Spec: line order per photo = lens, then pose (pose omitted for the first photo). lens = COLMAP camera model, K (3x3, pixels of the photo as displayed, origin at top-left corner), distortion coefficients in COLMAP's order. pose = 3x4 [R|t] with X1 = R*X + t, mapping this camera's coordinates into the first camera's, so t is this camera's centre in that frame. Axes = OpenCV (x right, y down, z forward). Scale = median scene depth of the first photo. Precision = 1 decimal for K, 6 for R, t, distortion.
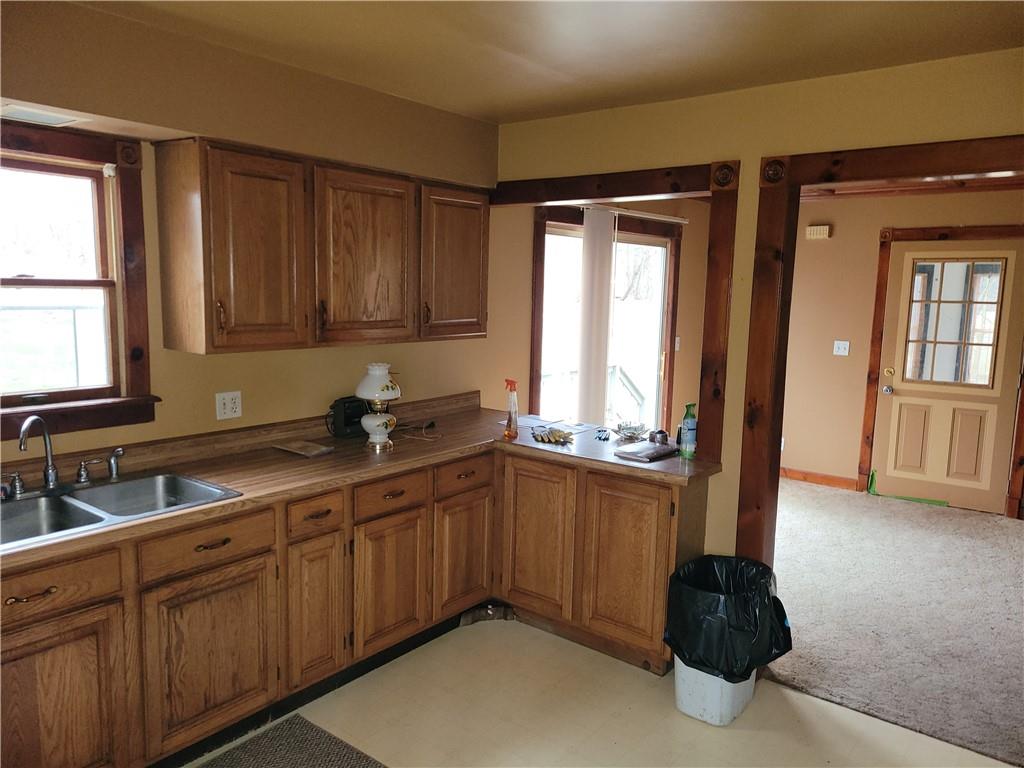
lens RADIAL K [[762.8, 0, 530.8], [0, 762.8, 379.4], [0, 0, 1]] dist [0.052906, -0.001754]
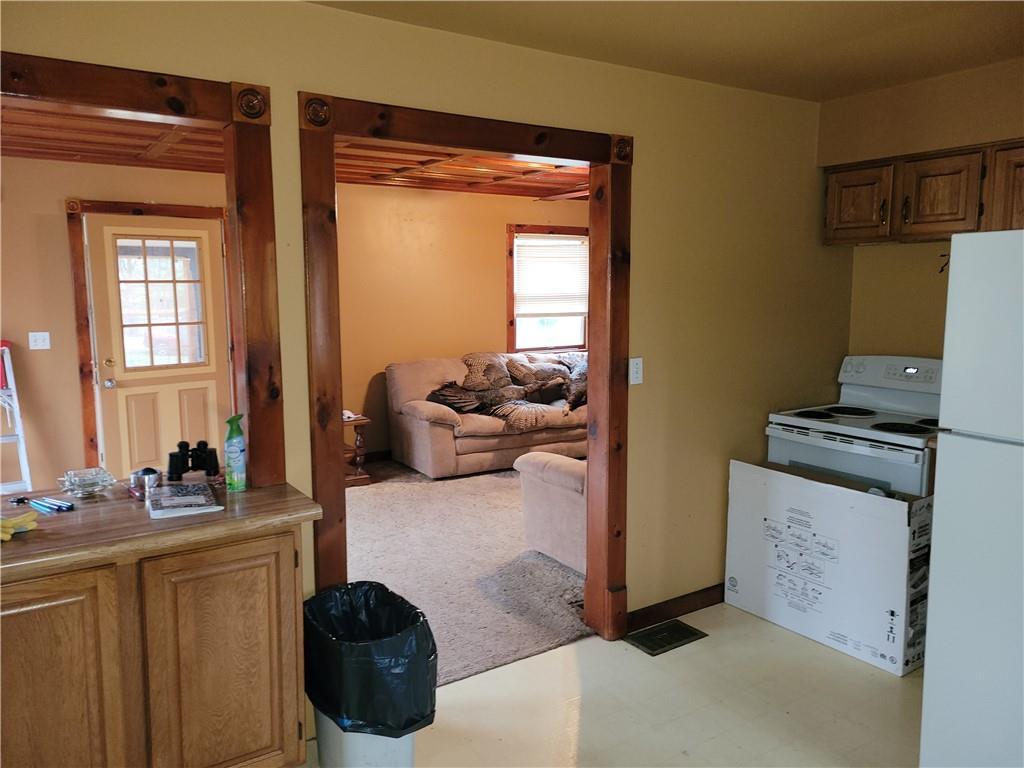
lens RADIAL K [[755.6, 0, 511.6], [0, 755.6, 366.7], [0, 0, 1]] dist [0.040297, -0.001192]
pose [[0.330202, -0.131533, 0.934701, -0.371749], [0.131367, 0.987010, 0.092486, -0.046597], [-0.934724, 0.092250, 0.343192, 0.506863]]
